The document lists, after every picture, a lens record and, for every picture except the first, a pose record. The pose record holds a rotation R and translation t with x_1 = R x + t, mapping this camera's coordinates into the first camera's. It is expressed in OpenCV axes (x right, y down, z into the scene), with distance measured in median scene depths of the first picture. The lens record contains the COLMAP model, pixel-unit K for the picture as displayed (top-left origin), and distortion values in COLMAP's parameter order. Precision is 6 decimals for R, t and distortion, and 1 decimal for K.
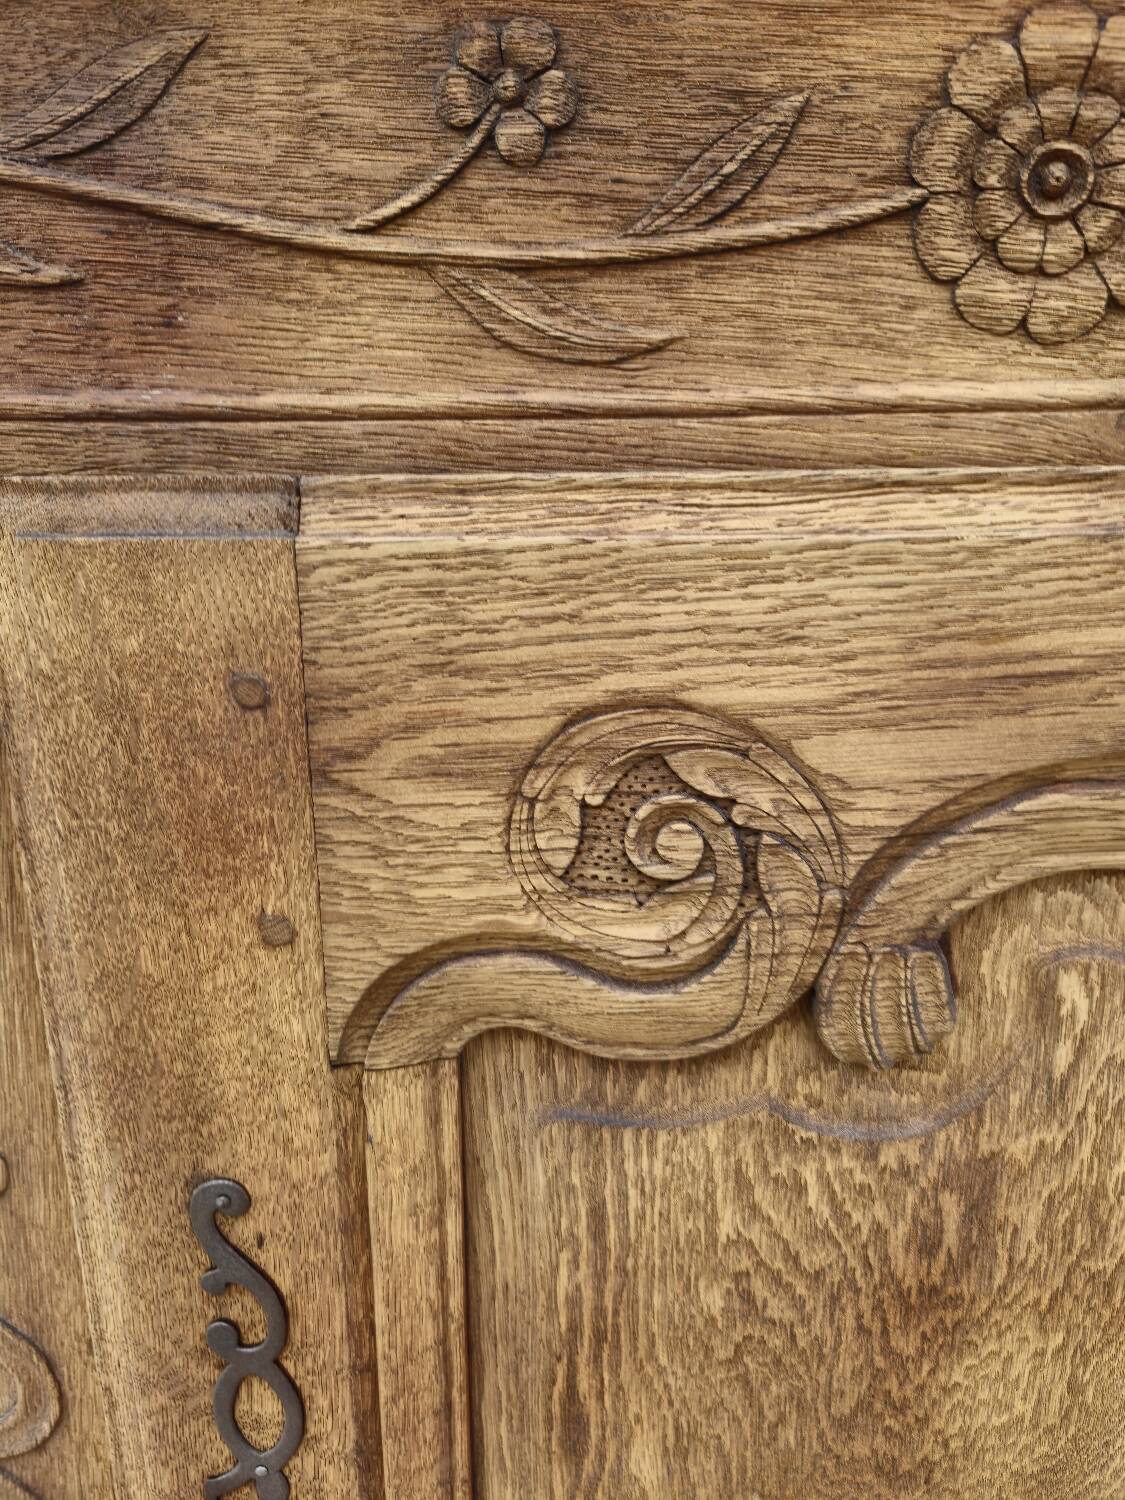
lens RADIAL K [[1027.3, 0, 575.0], [0, 1027.3, 744.6], [0, 0, 1]] dist [0.055122, -0.042782]
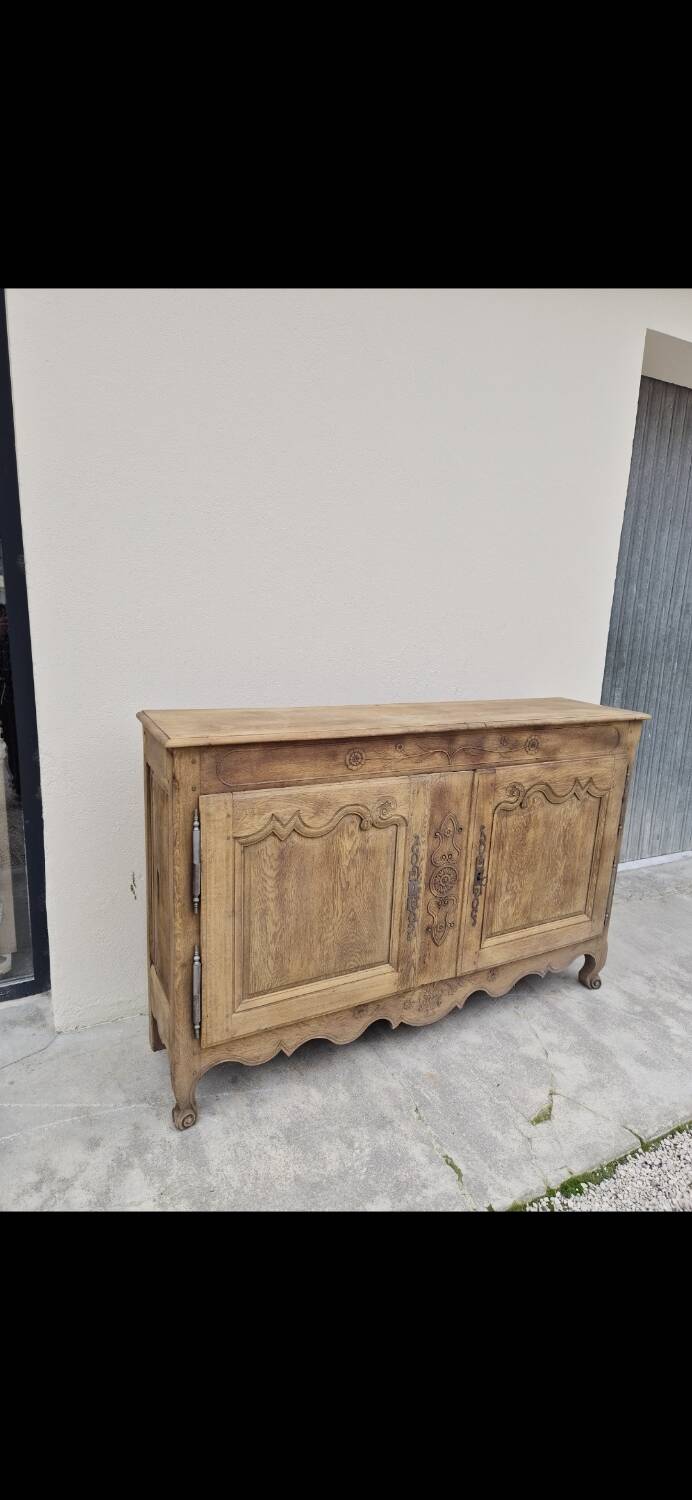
lens RADIAL K [[629.0, 0, 351.3], [0, 629.0, 733.5], [0, 0, 1]] dist [0.038054, -0.016755]
pose [[0.858892, -0.060981, 0.508513, -6.107148], [0.090366, 0.995353, -0.033269, -0.612054], [-0.504121, 0.074527, 0.860411, -5.278478]]
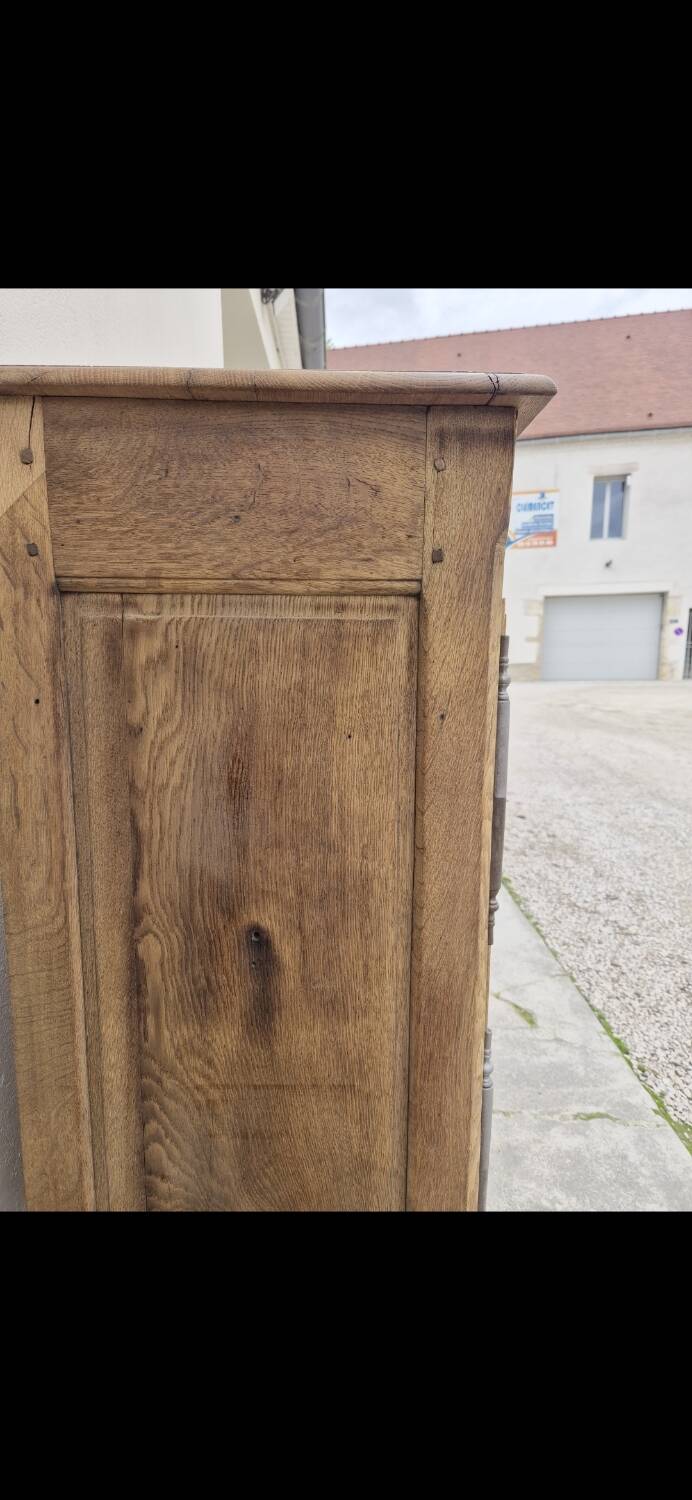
lens RADIAL K [[629.0, 0, 338.7], [0, 629.0, 749.5], [0, 0, 1]] dist [0.038054, -0.016755]
pose [[-0.070589, -0.145270, 0.986871, -6.473929], [0.281351, 0.946270, 0.159418, -0.287021], [-0.957005, 0.288910, -0.025924, 1.925271]]
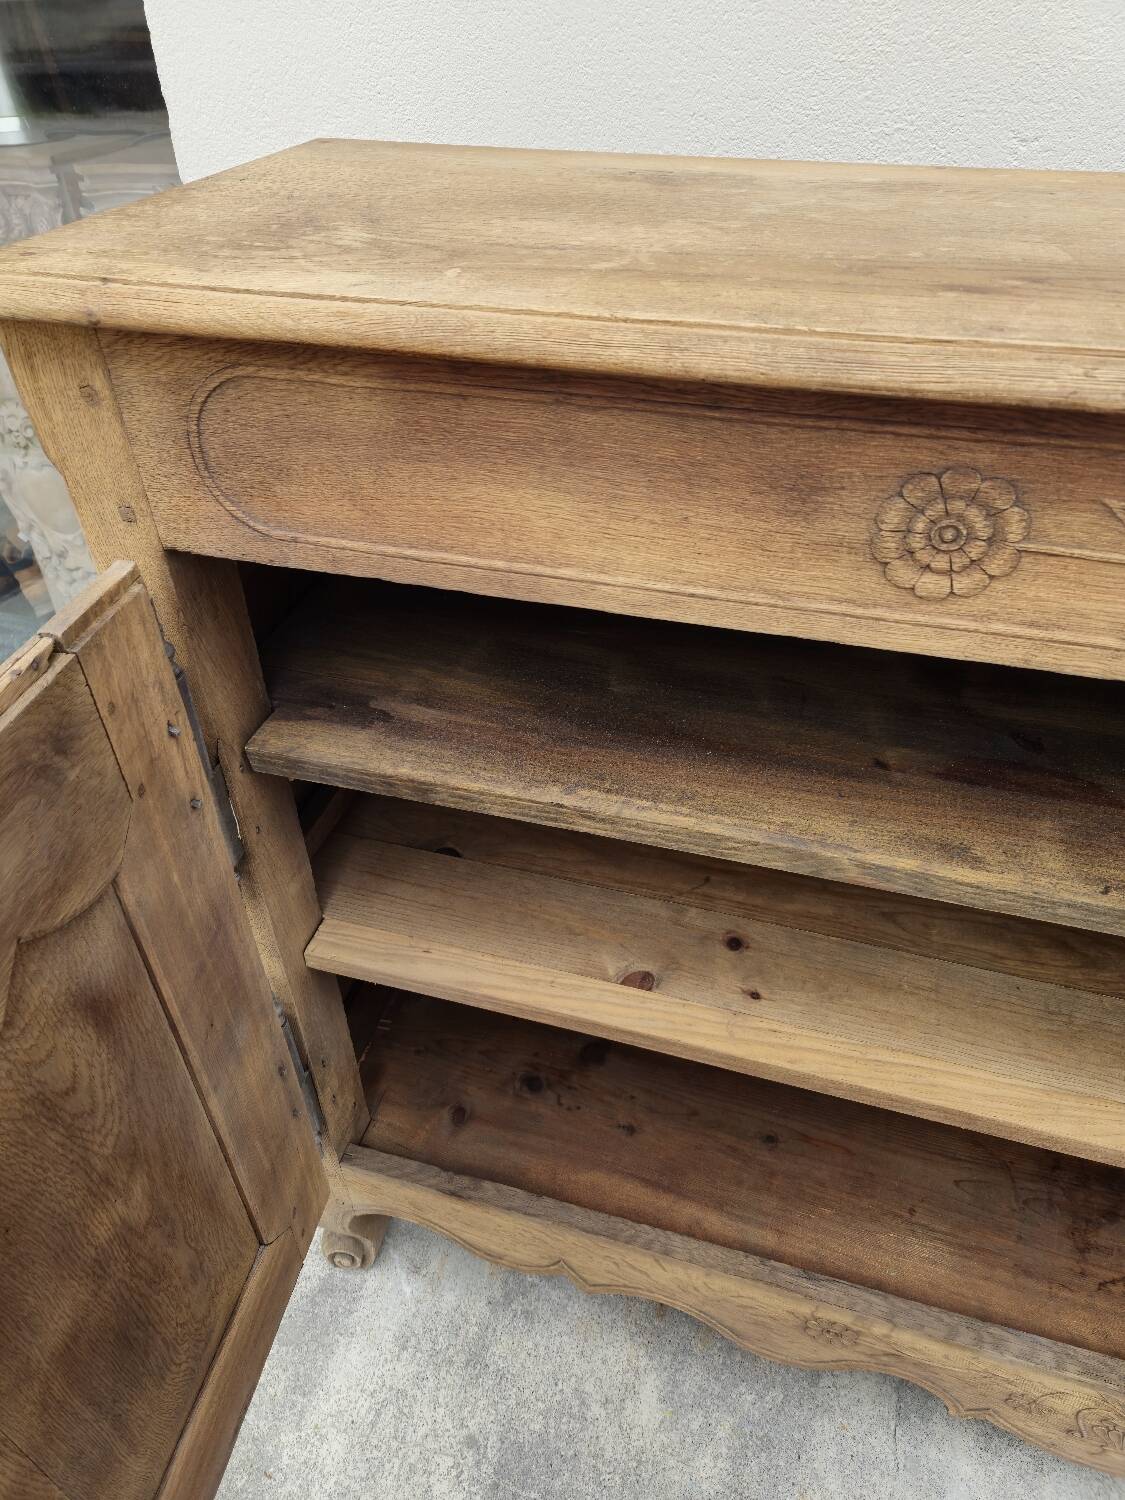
lens RADIAL K [[1027.3, 0, 550.3], [0, 1027.3, 759.9], [0, 0, 1]] dist [0.055122, -0.042782]
pose [[0.970340, 0.135962, -0.199884, -2.592749], [-0.044549, 0.913257, 0.404940, -0.936906], [0.237602, -0.384025, 0.892228, -1.035374]]
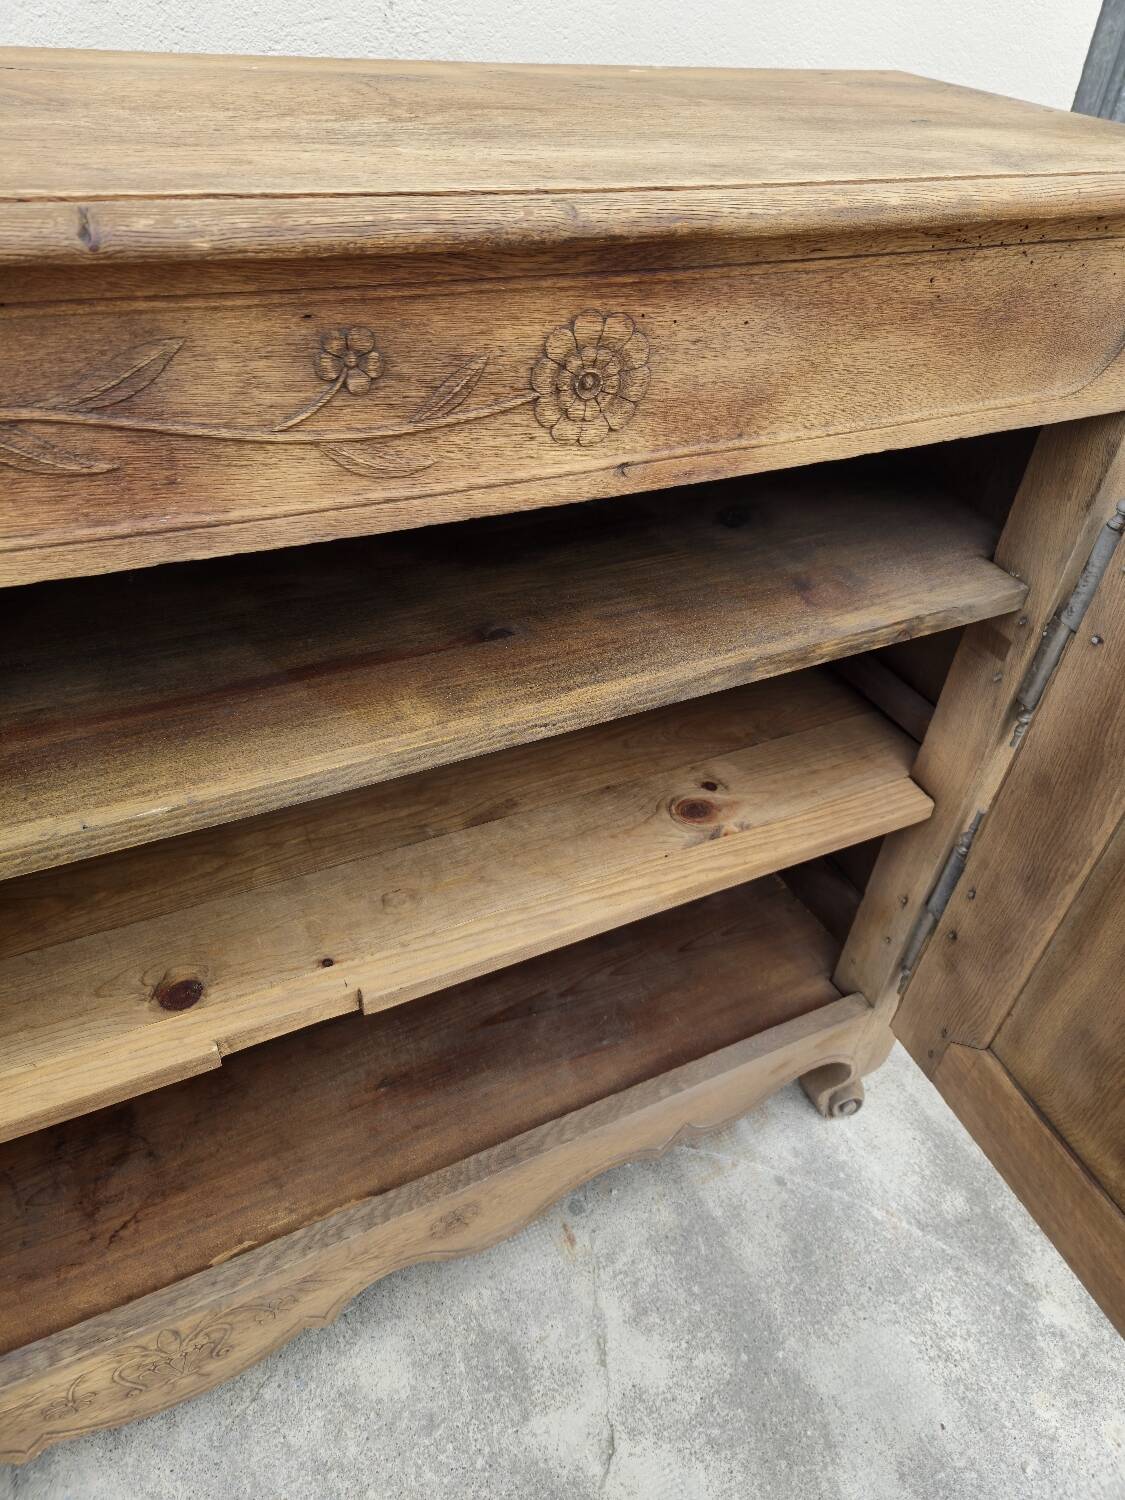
lens RADIAL K [[1027.3, 0, 580.6], [0, 1027.3, 736.1], [0, 0, 1]] dist [0.055122, -0.042782]
pose [[0.861373, -0.262249, 0.435043, -0.712738], [0.057396, 0.901191, 0.429605, -0.779336], [-0.504721, -0.345080, 0.791314, -1.009101]]
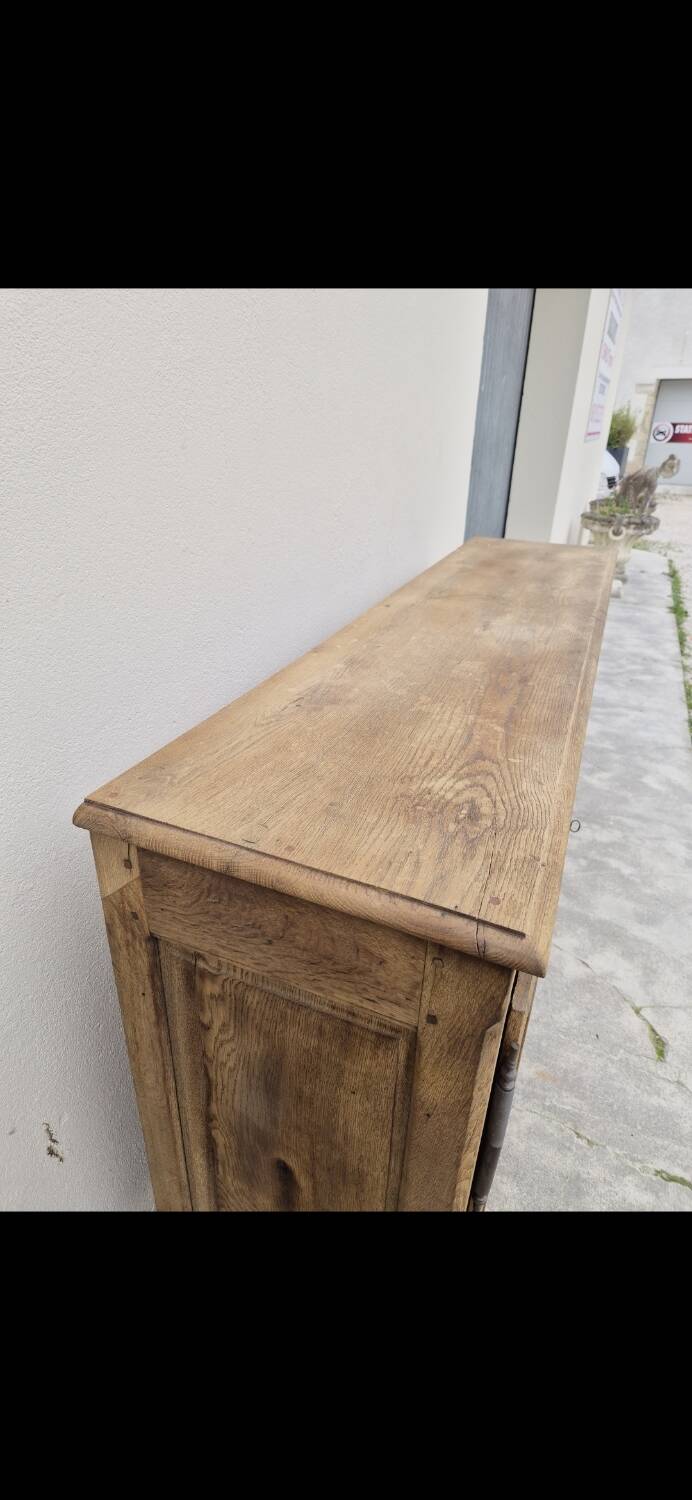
lens RADIAL K [[629.0, 0, 341.5], [0, 629.0, 734.8], [0, 0, 1]] dist [0.038054, -0.016755]
pose [[0.339274, -0.412812, 0.845269, -5.989935], [0.238192, 0.906982, 0.347345, -2.221418], [-0.910032, 0.083491, 0.406044, 0.690782]]
